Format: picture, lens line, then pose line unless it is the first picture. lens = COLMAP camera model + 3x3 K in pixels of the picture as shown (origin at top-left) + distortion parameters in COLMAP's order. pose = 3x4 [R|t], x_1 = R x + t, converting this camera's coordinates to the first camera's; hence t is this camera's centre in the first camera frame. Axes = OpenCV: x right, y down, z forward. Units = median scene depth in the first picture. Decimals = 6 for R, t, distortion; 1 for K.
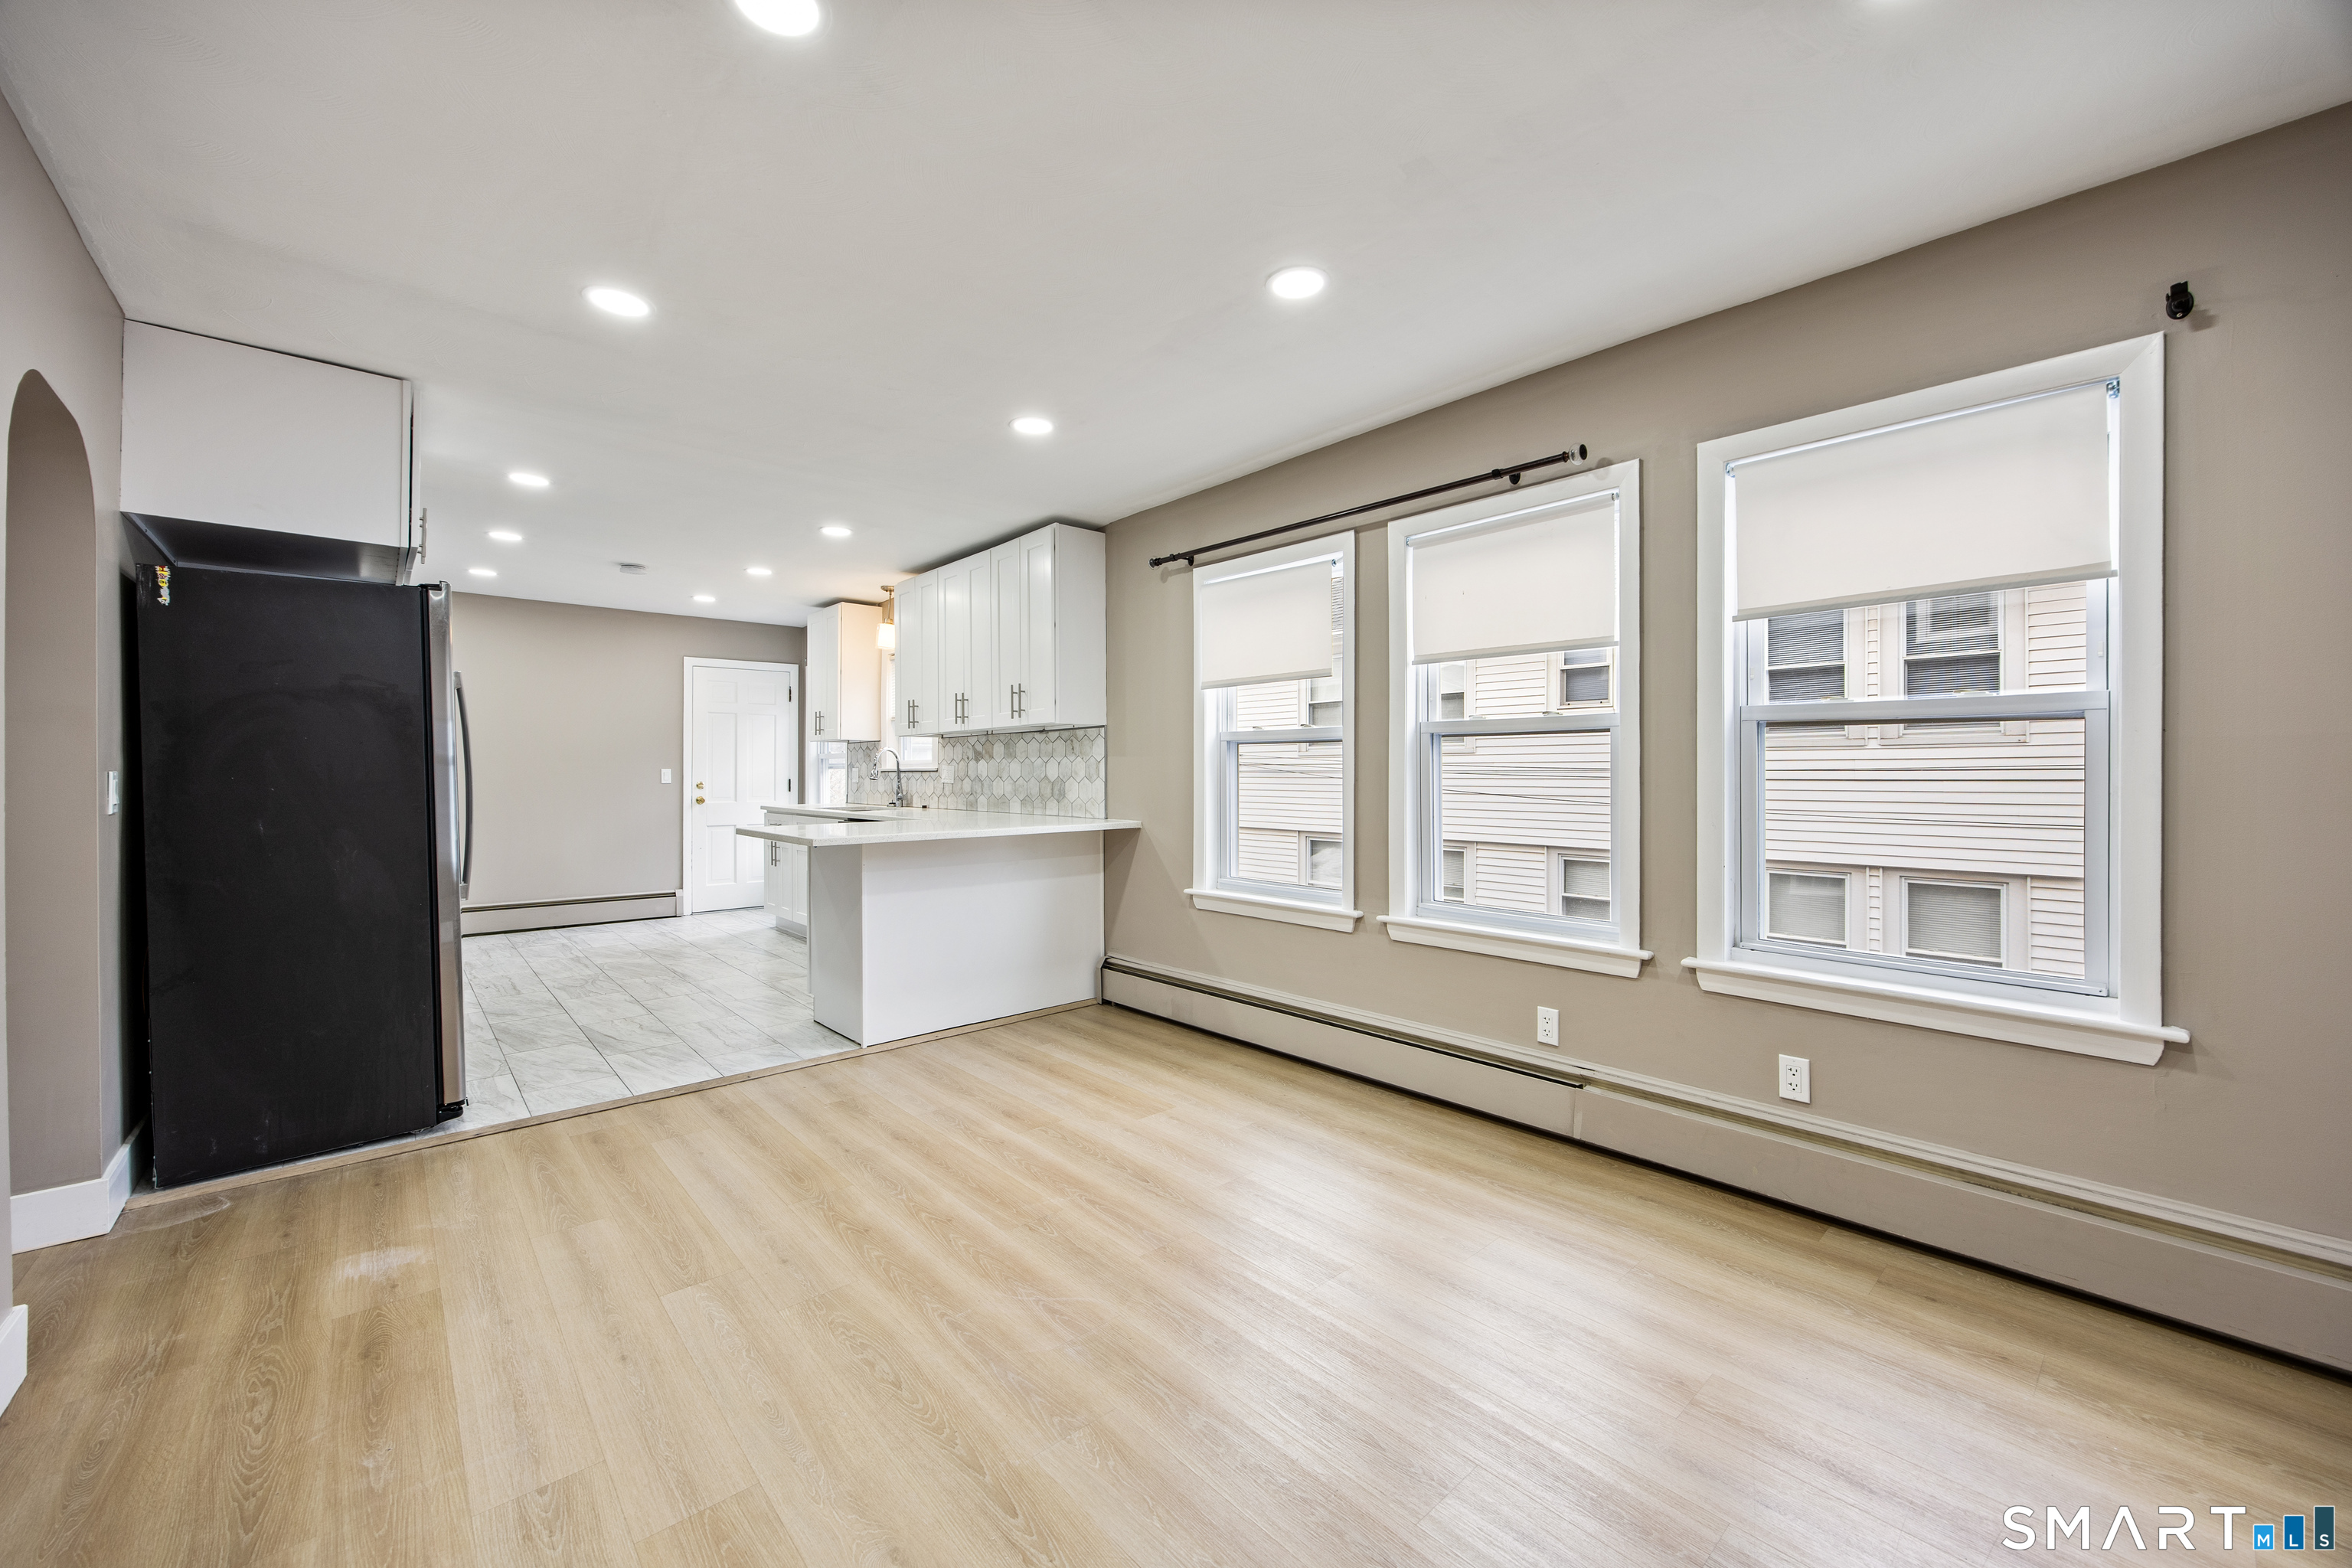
lens RADIAL K [[912.6, 0, 1180.5], [0, 912.6, 776.1], [0, 0, 1]] dist [-0.003787, -0.001236]
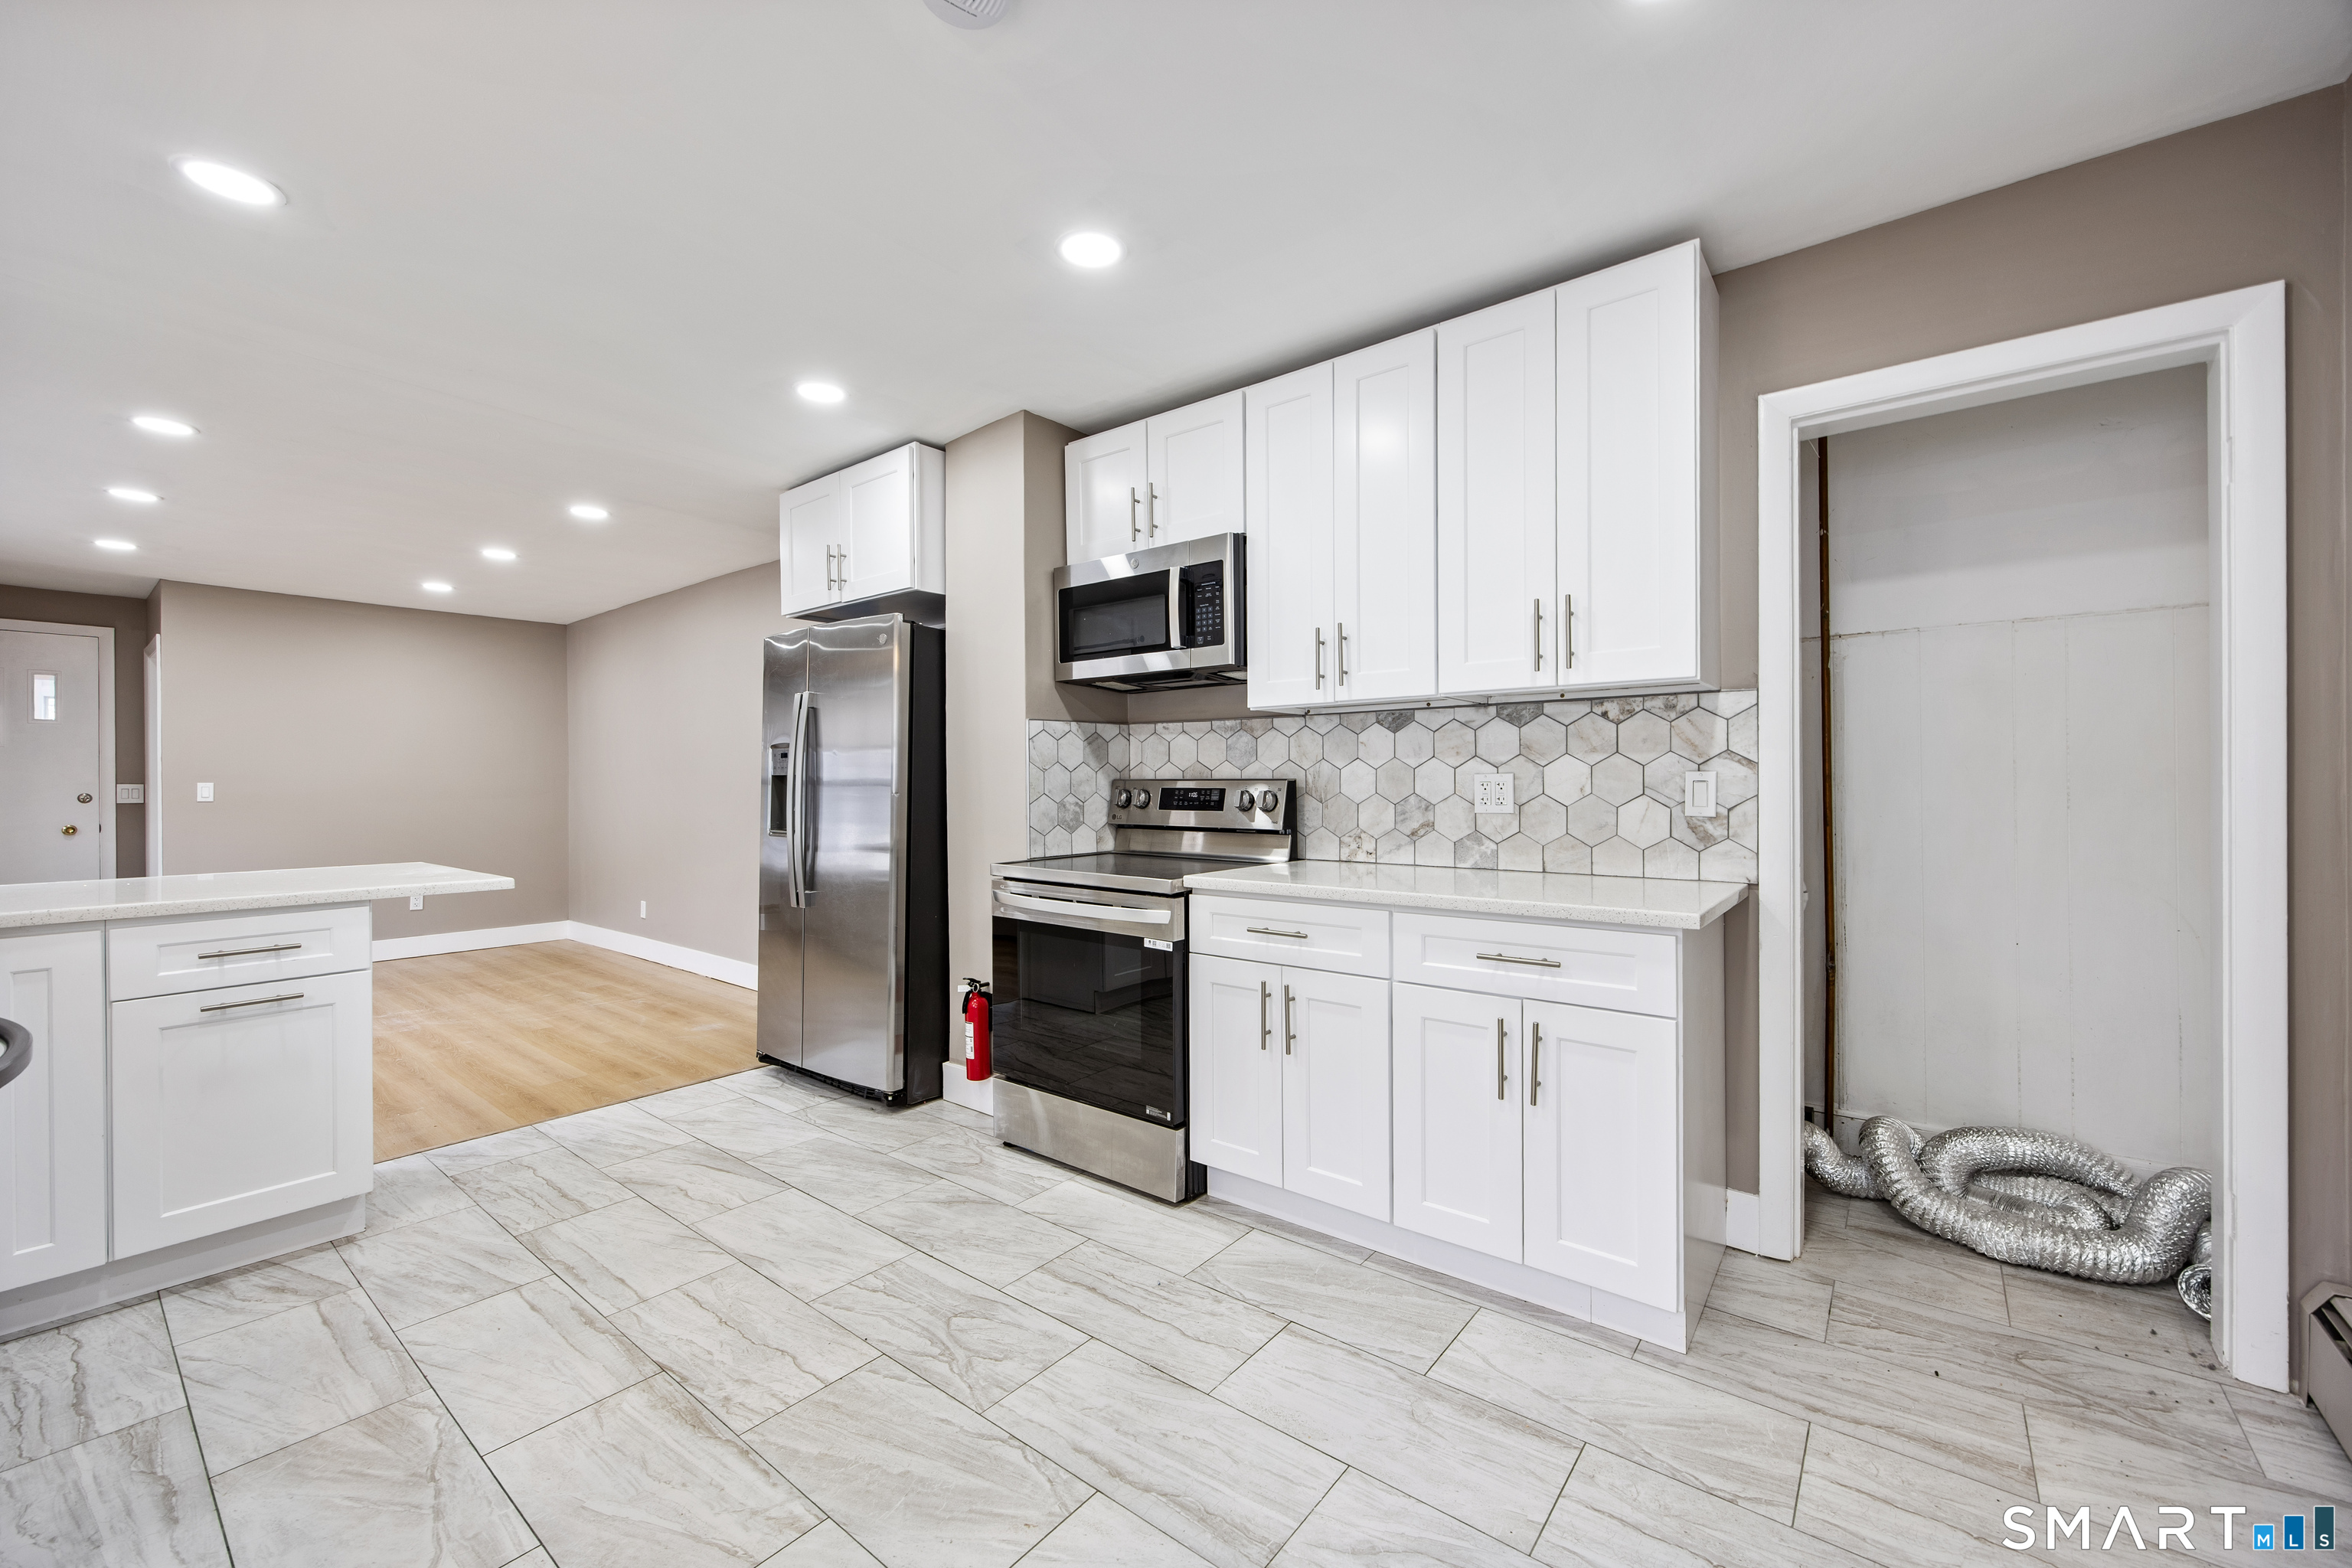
lens RADIAL K [[912.6, 0, 1180.6], [0, 912.6, 786.2], [0, 0, 1]] dist [-0.003787, -0.001236]
pose [[-0.984053, 0.010023, -0.177594, -0.913228], [0.008442, 0.999918, 0.009658, -0.009932], [0.177676, 0.008005, -0.984056, 1.867466]]
